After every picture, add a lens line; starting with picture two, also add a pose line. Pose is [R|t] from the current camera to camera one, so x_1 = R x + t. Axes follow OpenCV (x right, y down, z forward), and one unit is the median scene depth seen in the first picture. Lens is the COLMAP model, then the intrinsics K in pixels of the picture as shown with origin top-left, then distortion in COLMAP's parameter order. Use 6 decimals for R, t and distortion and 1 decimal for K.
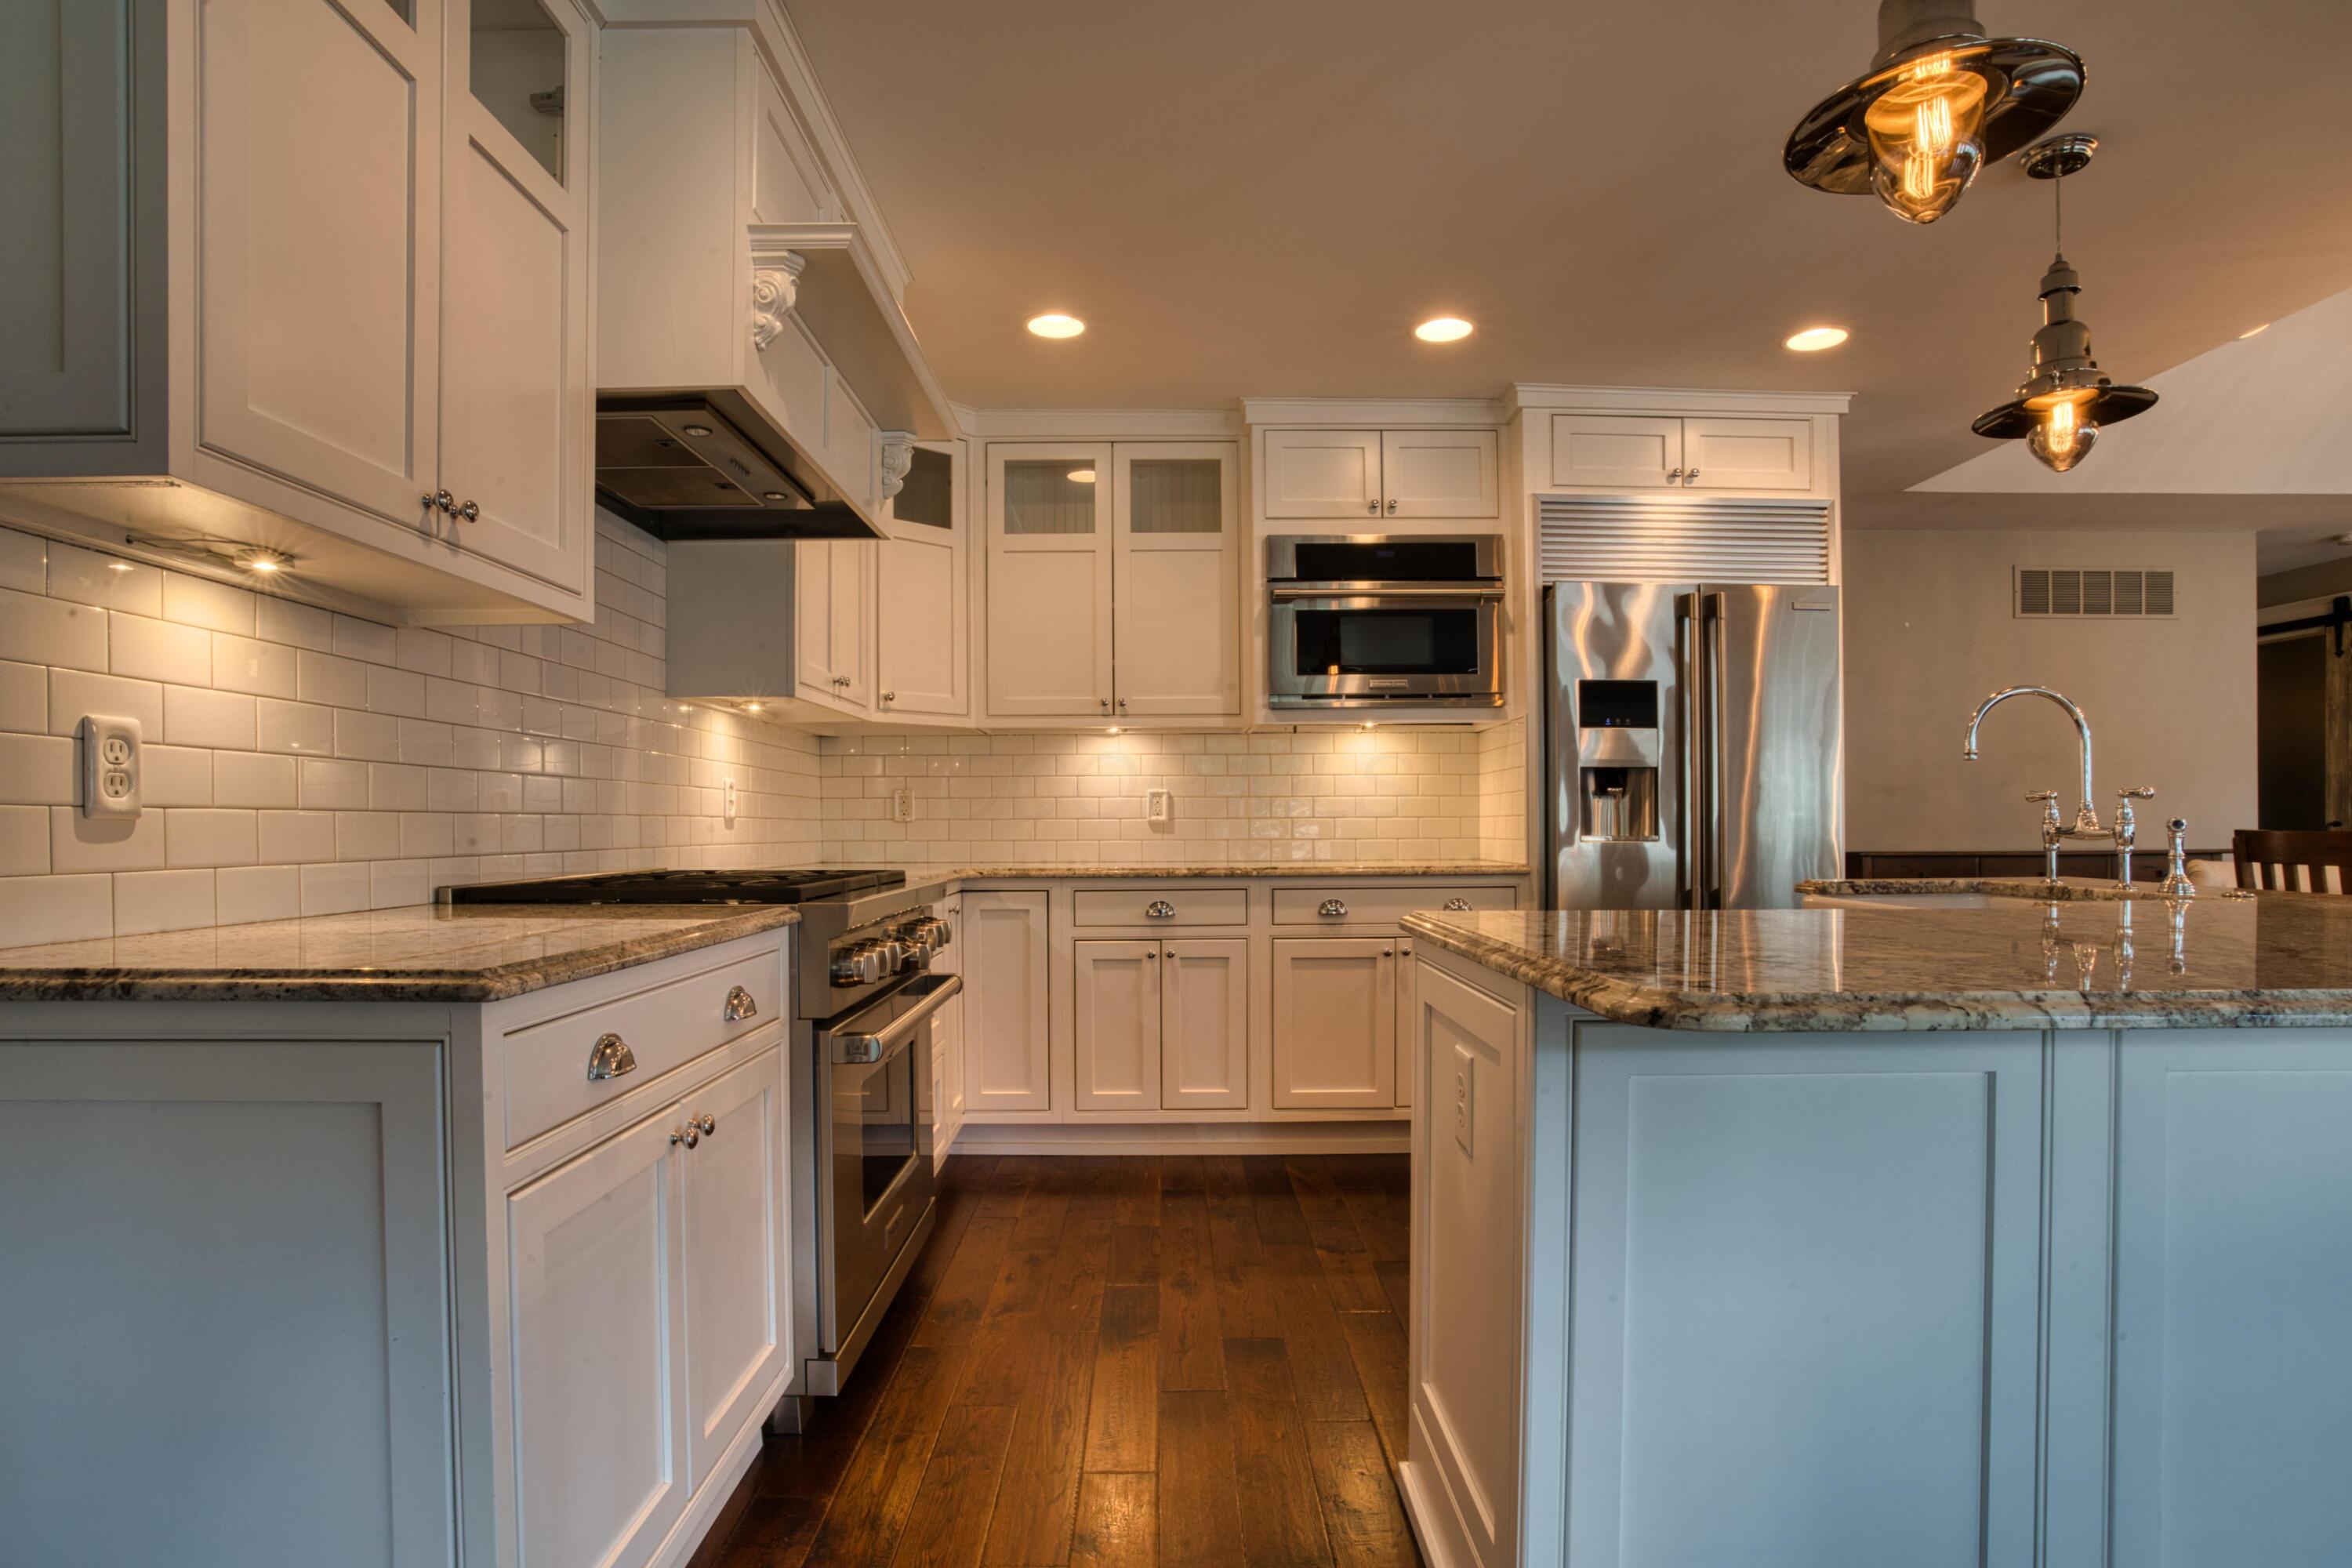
lens RADIAL K [[1228.8, 0, 1224.1], [0, 1228.8, 824.8], [0, 0, 1]] dist [-0.041528, 0.003846]
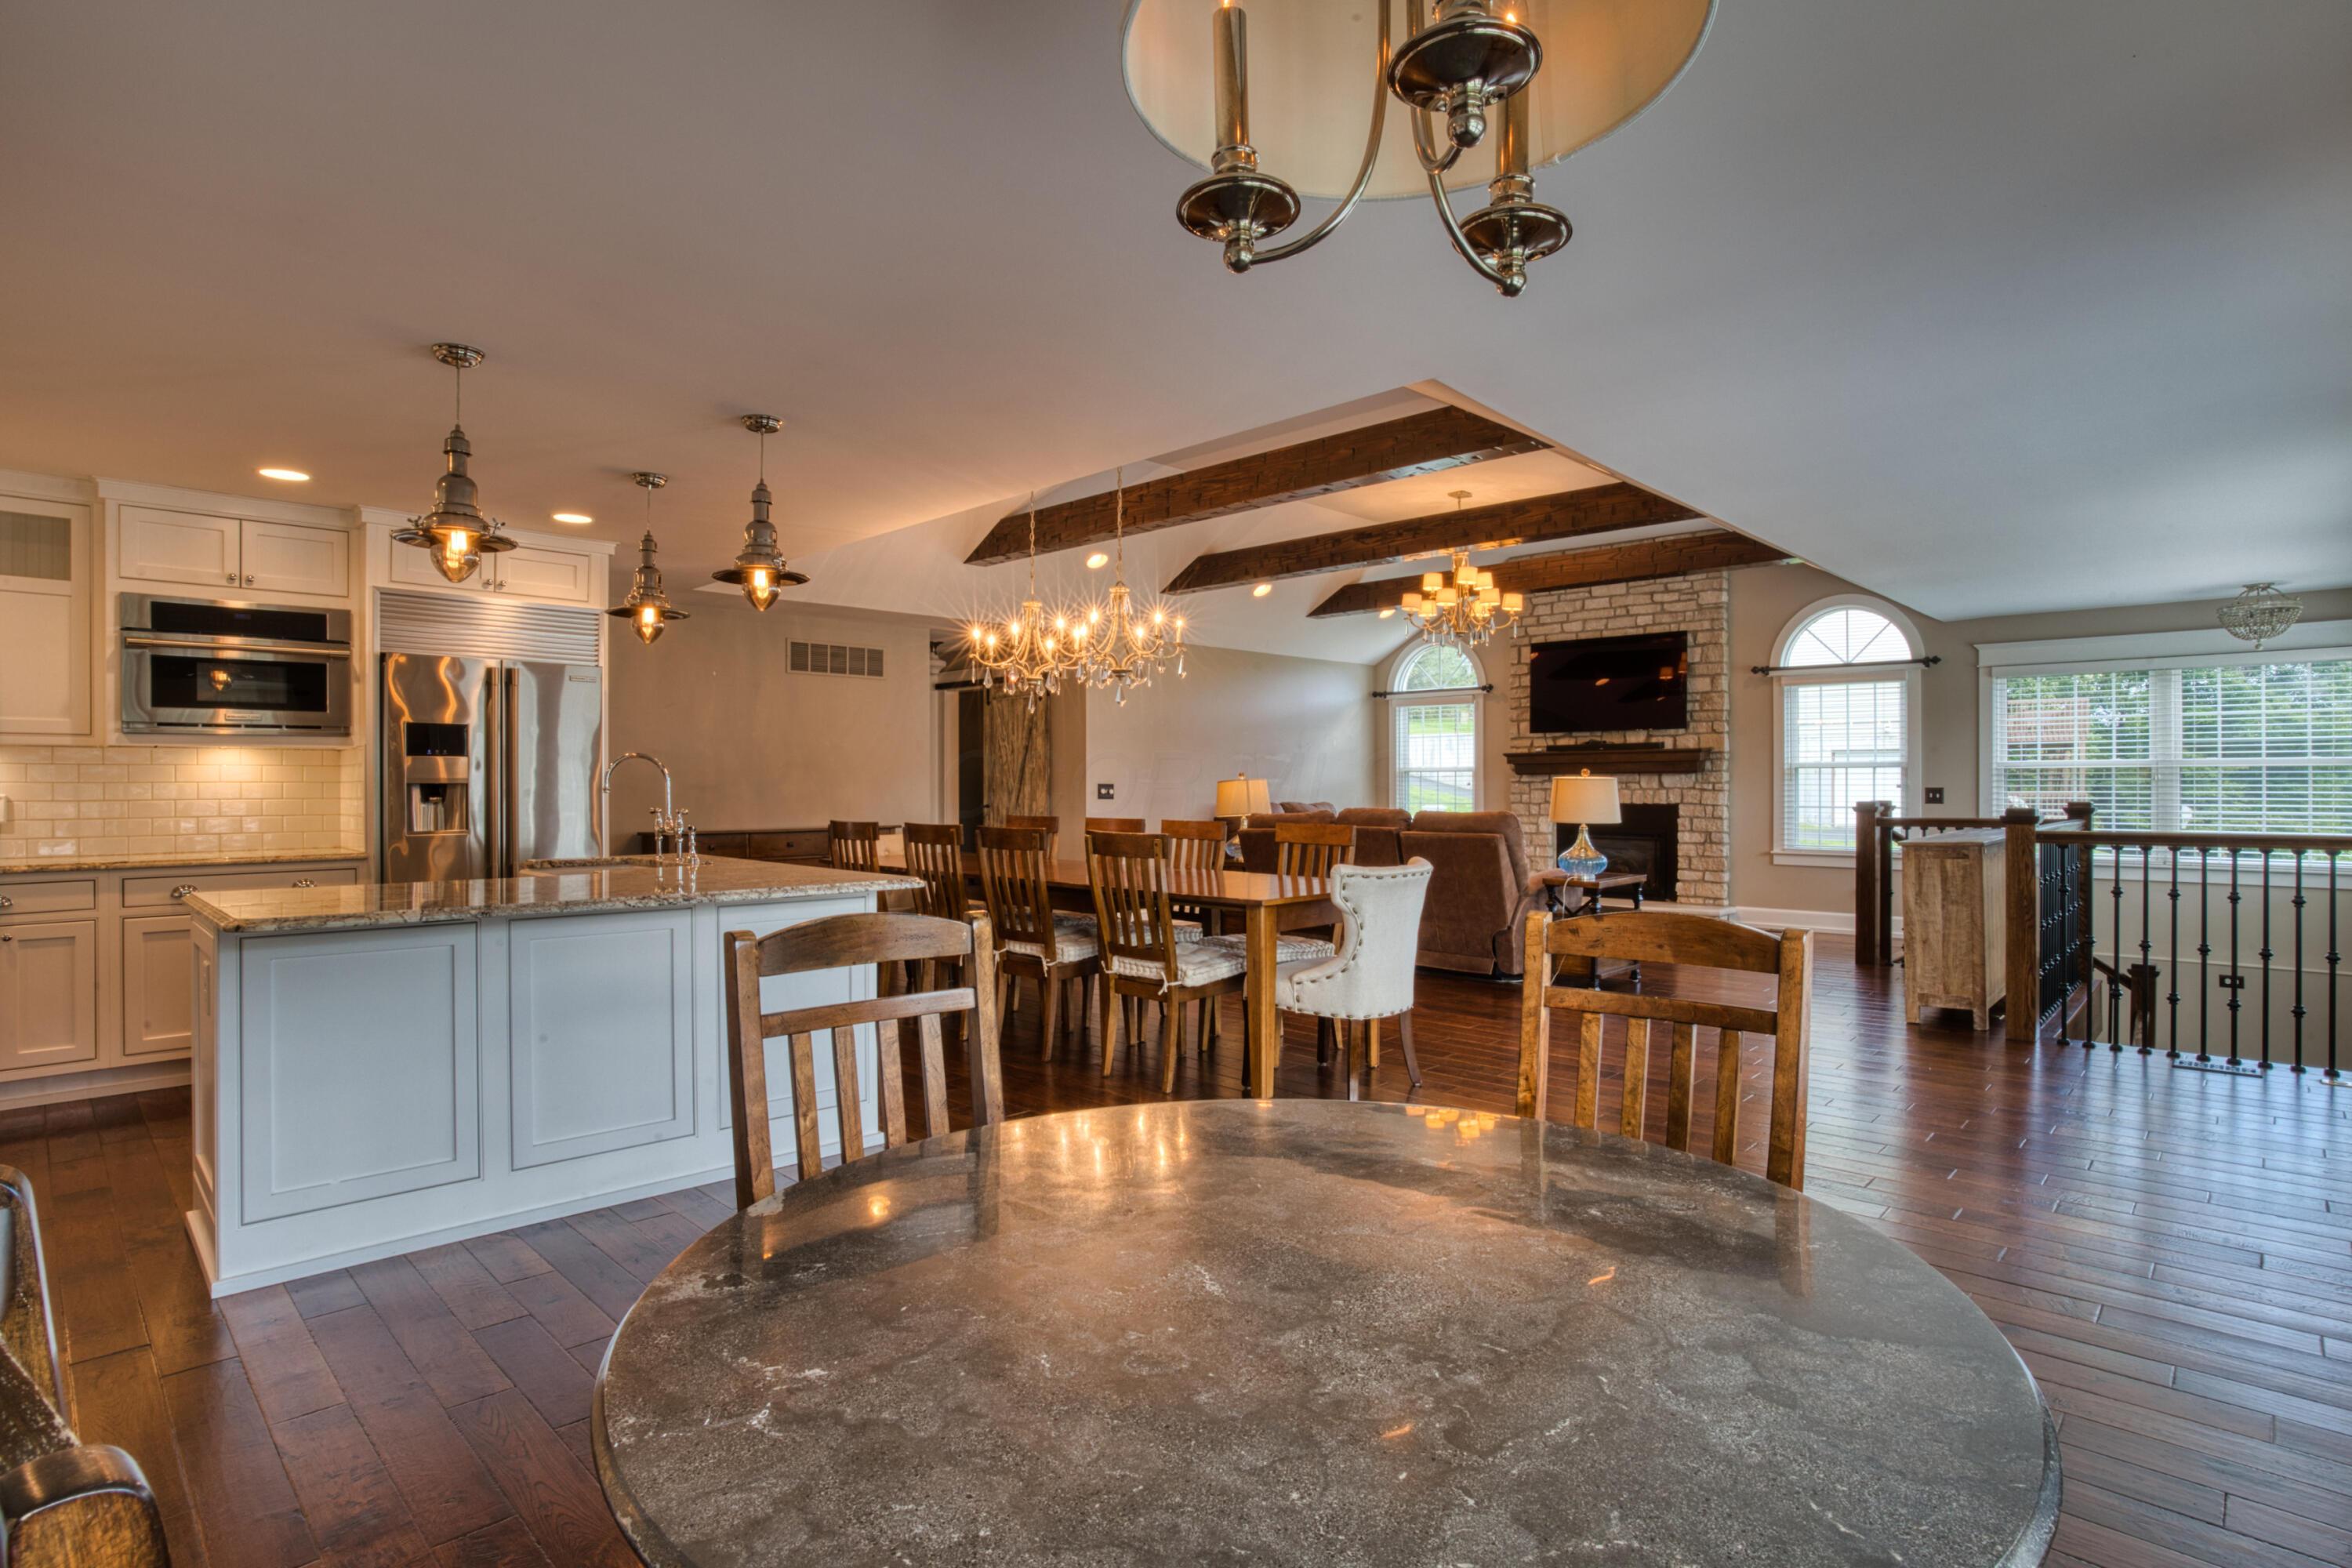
lens RADIAL K [[1157.9, 0, 1194.8], [0, 1157.9, 781.6], [0, 0, 1]] dist [-0.068860, 0.026282]
pose [[0.714388, 0.005372, 0.699730, 0.027054], [-0.001304, 0.999979, -0.006345, -0.039827], [-0.699749, 0.003620, 0.714380, -0.552330]]
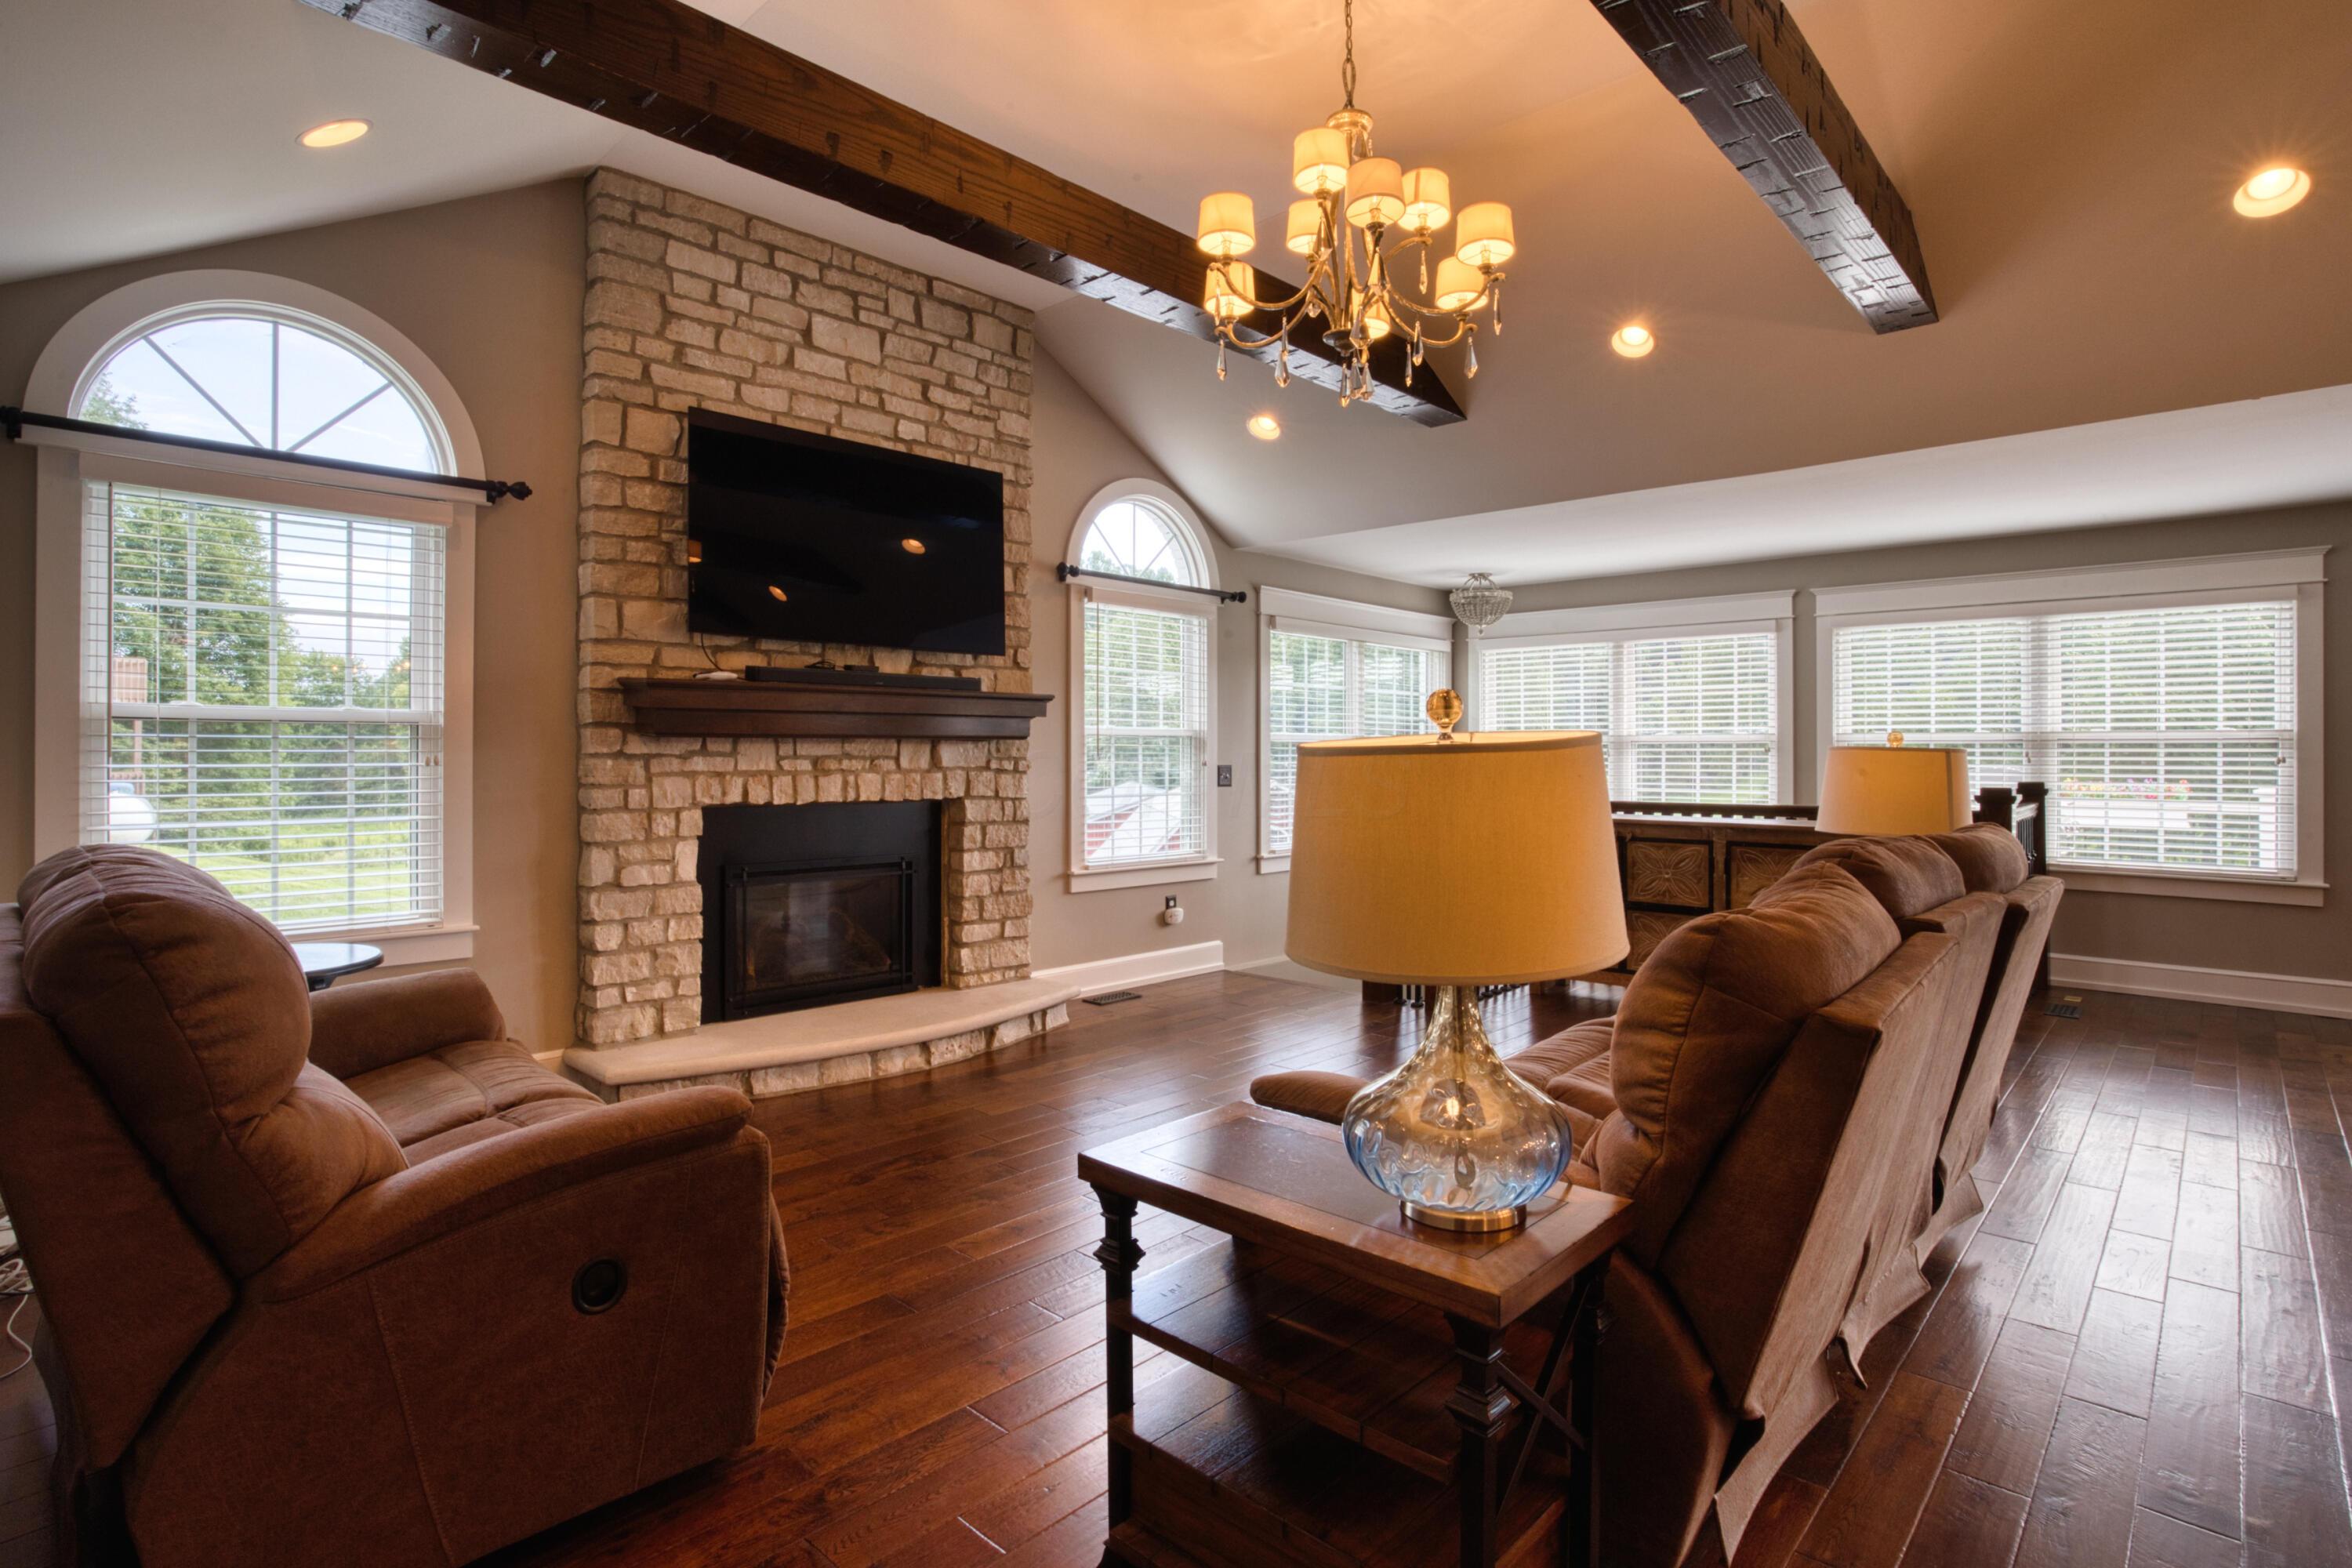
lens RADIAL K [[1157.9, 0, 1132.8], [0, 1157.9, 743.4], [0, 0, 1]] dist [-0.068860, 0.026282]
pose [[-0.687333, 0.014502, 0.726198, 1.453031], [0.005085, 0.999872, -0.015154, -0.050751], [-0.726325, -0.006723, -0.687319, 1.276506]]
